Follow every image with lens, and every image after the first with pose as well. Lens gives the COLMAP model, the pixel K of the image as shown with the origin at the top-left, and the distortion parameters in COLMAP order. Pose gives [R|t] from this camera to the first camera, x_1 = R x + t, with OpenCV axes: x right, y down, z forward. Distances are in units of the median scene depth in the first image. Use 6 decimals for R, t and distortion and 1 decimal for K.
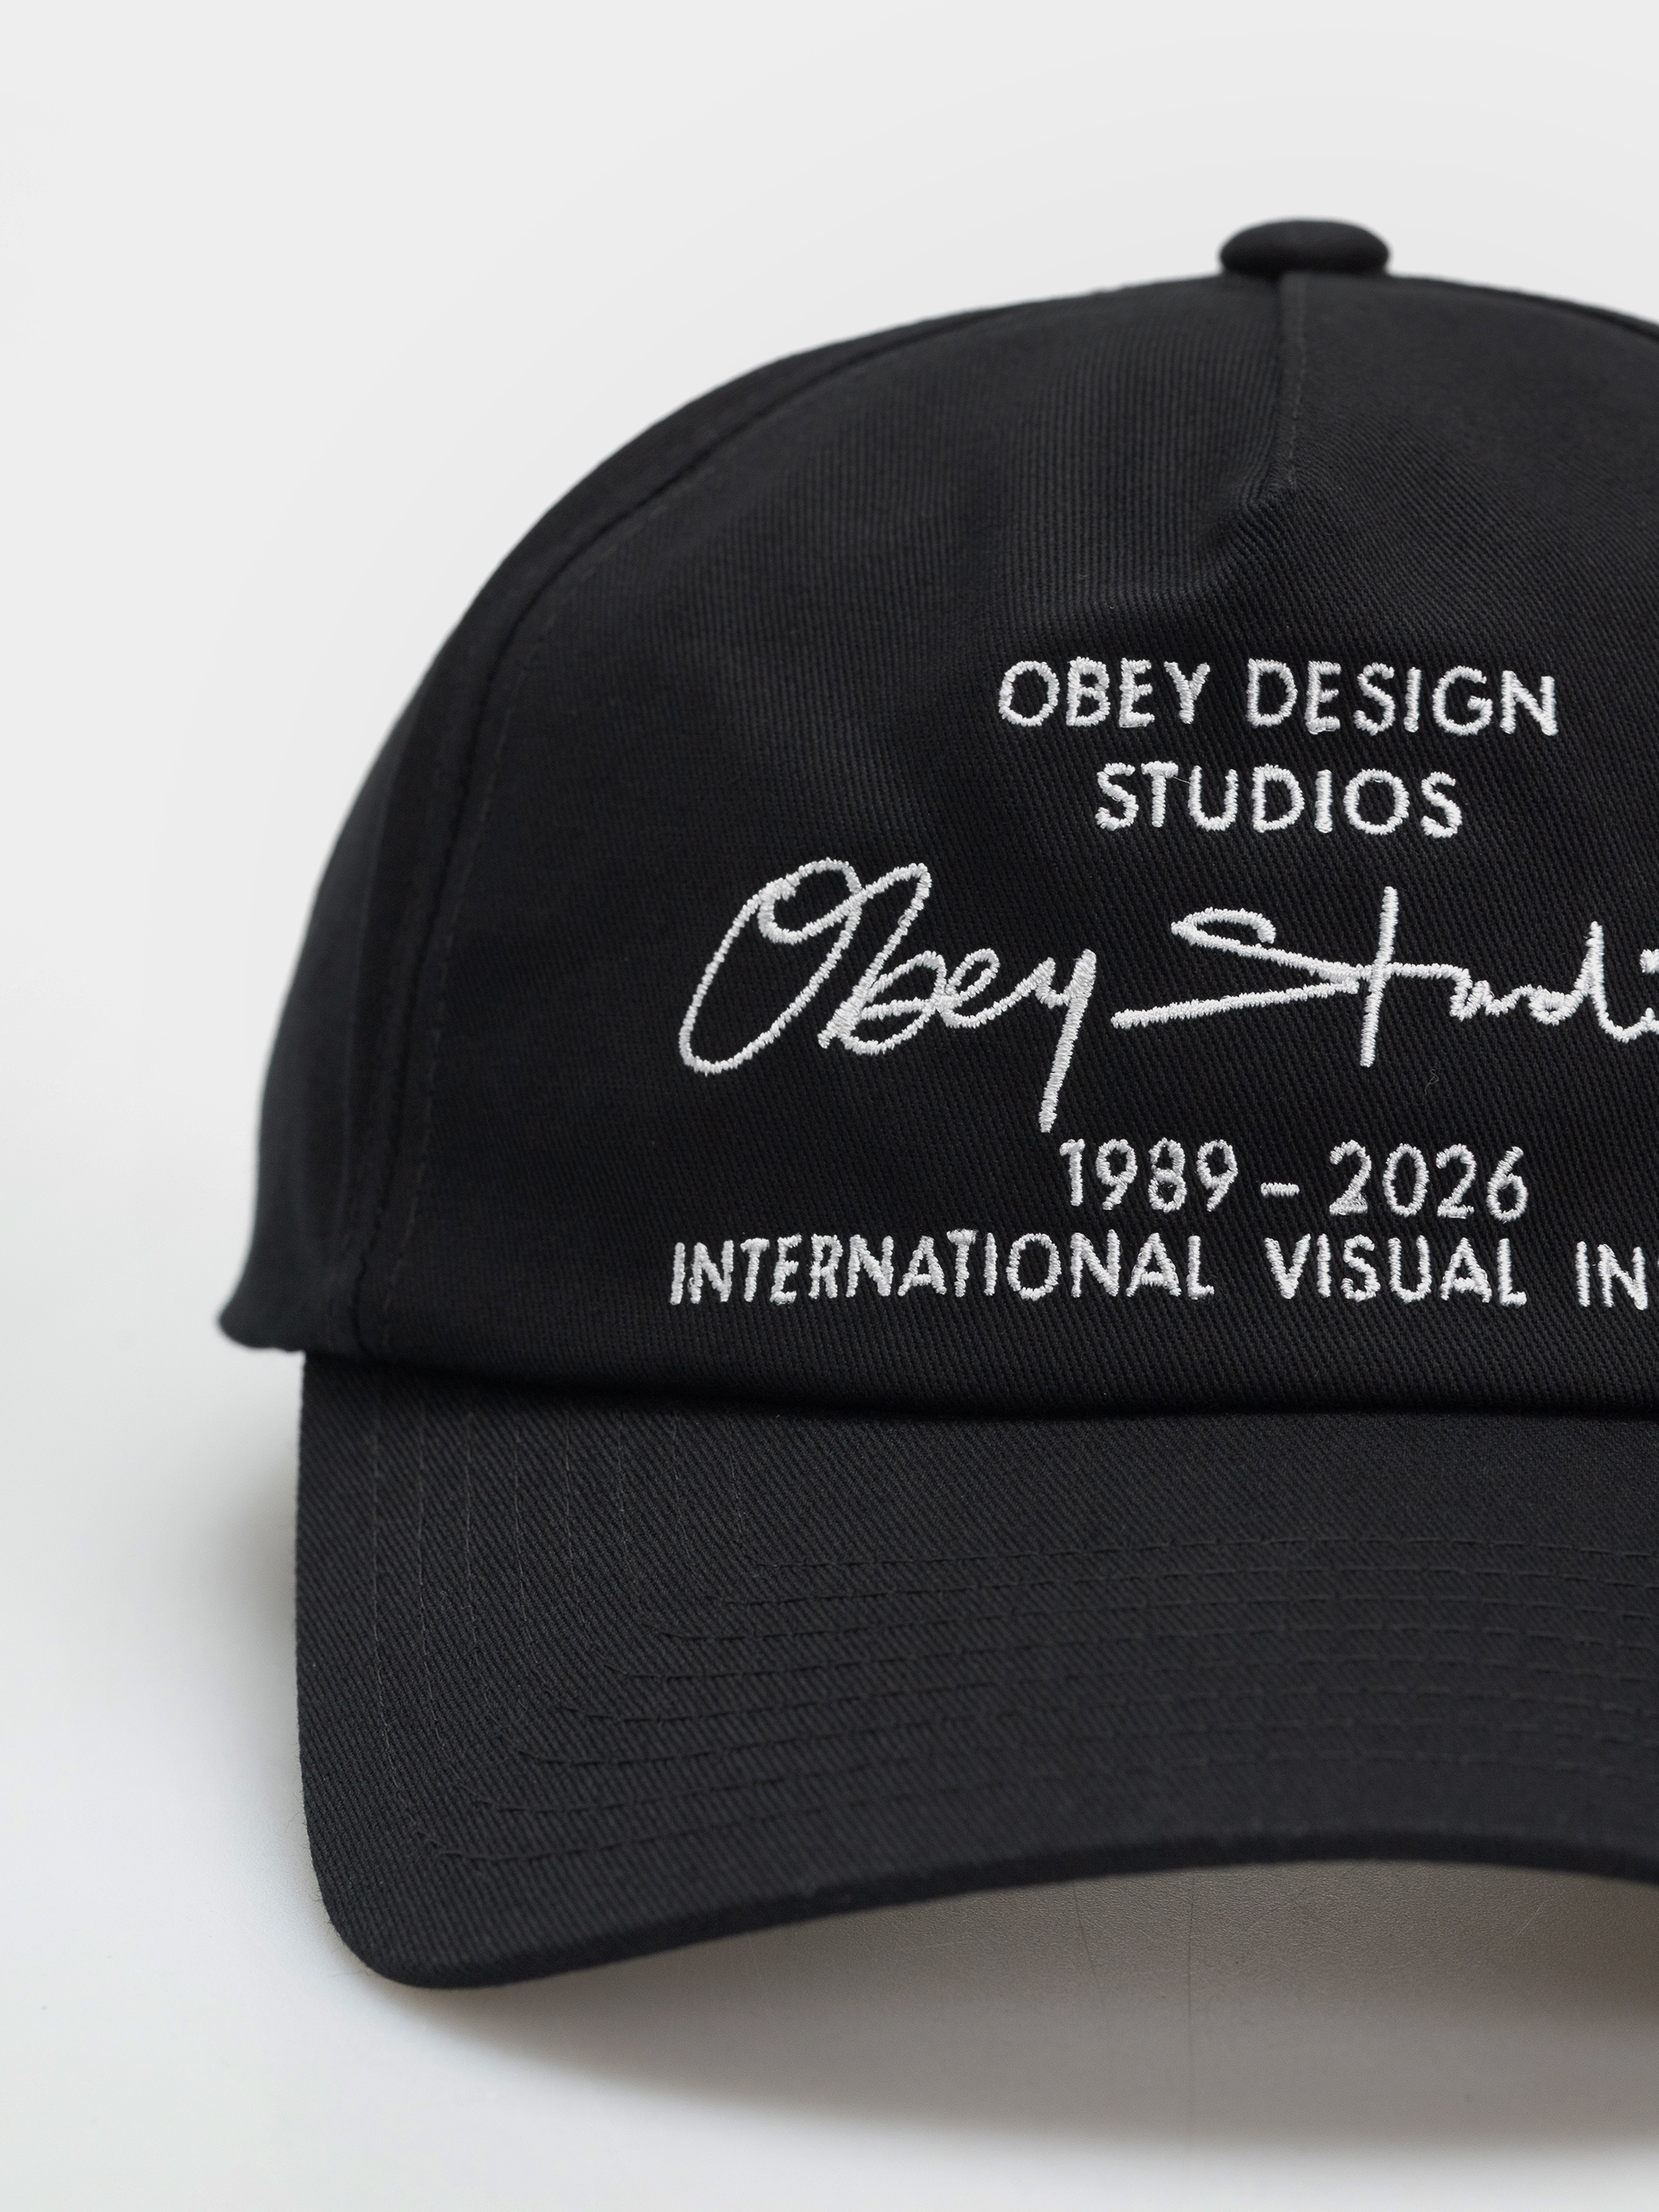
lens RADIAL K [[7607.6, 0, 829.5], [0, 7607.6, 1106.0], [0, 0, 1]] dist [0.004272, 2.635049]
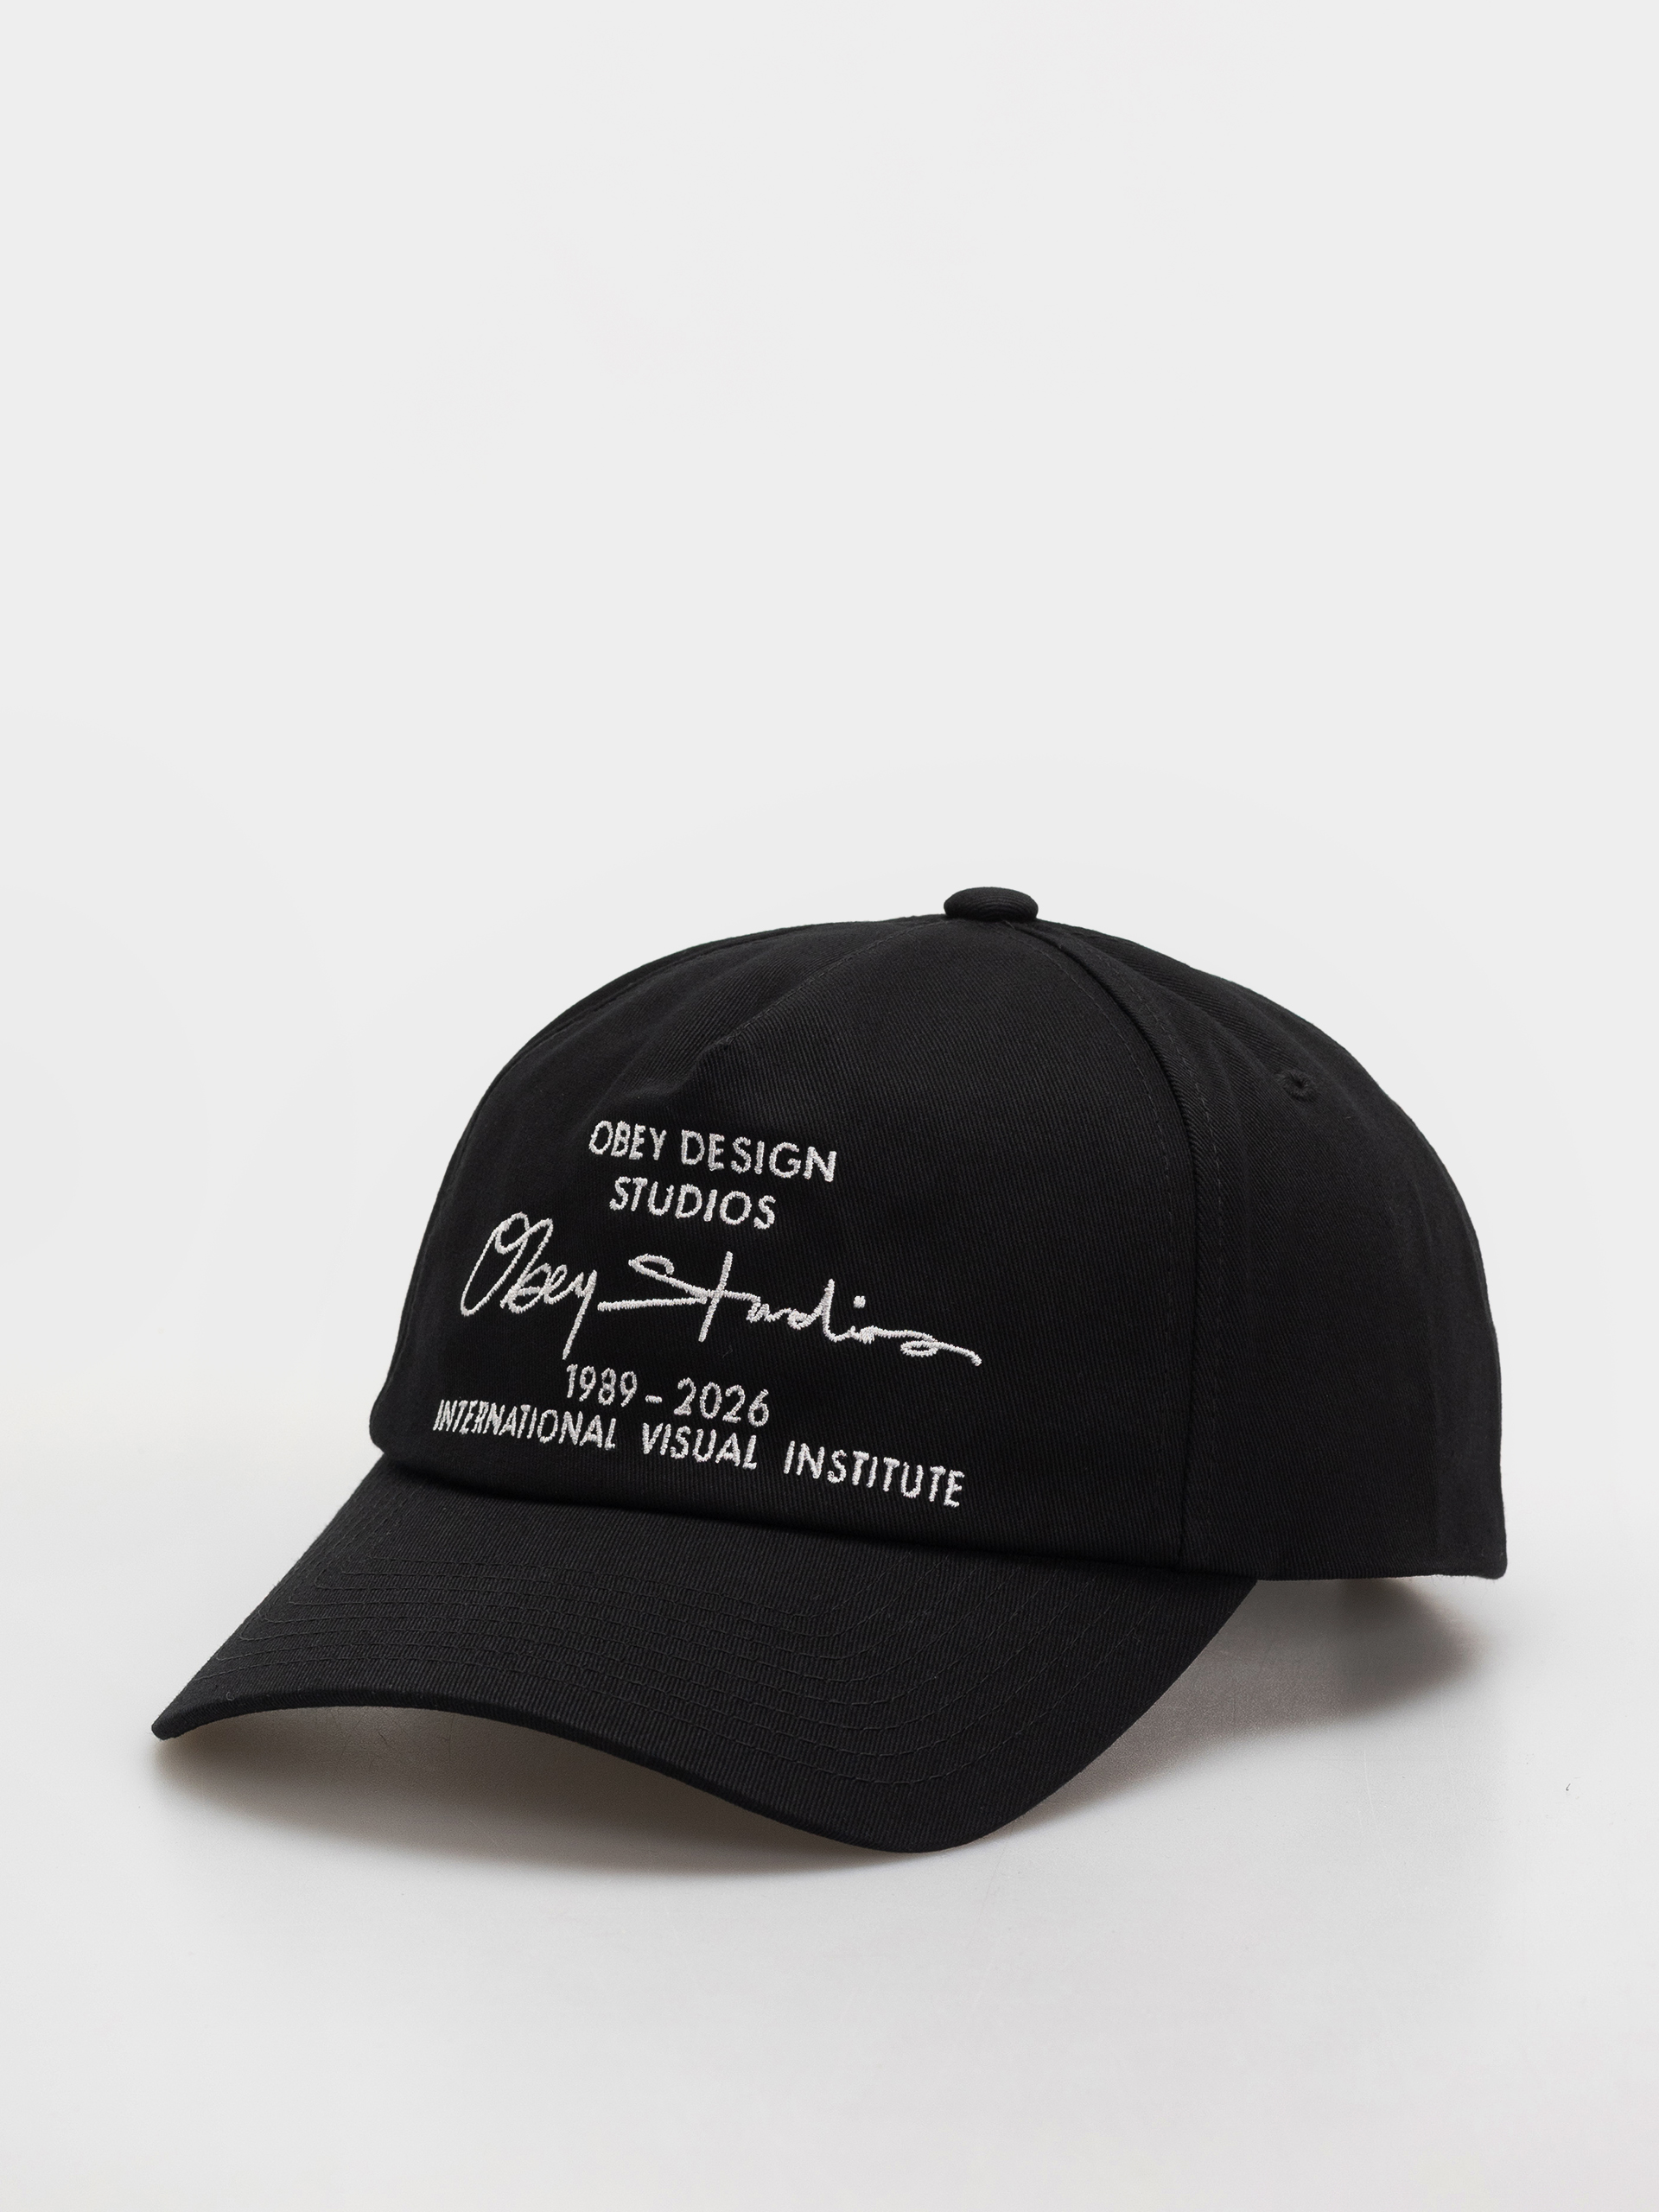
lens RADIAL K [[7607.6, 0, 829.5], [0, 7607.6, 1106.0], [0, 0, 1]] dist [0.004272, 2.635049]
pose [[0.907338, 0.081947, -0.412339, 0.900716], [-0.093748, 0.995560, -0.008435, -0.051928], [0.409817, 0.046309, 0.910992, -0.776015]]
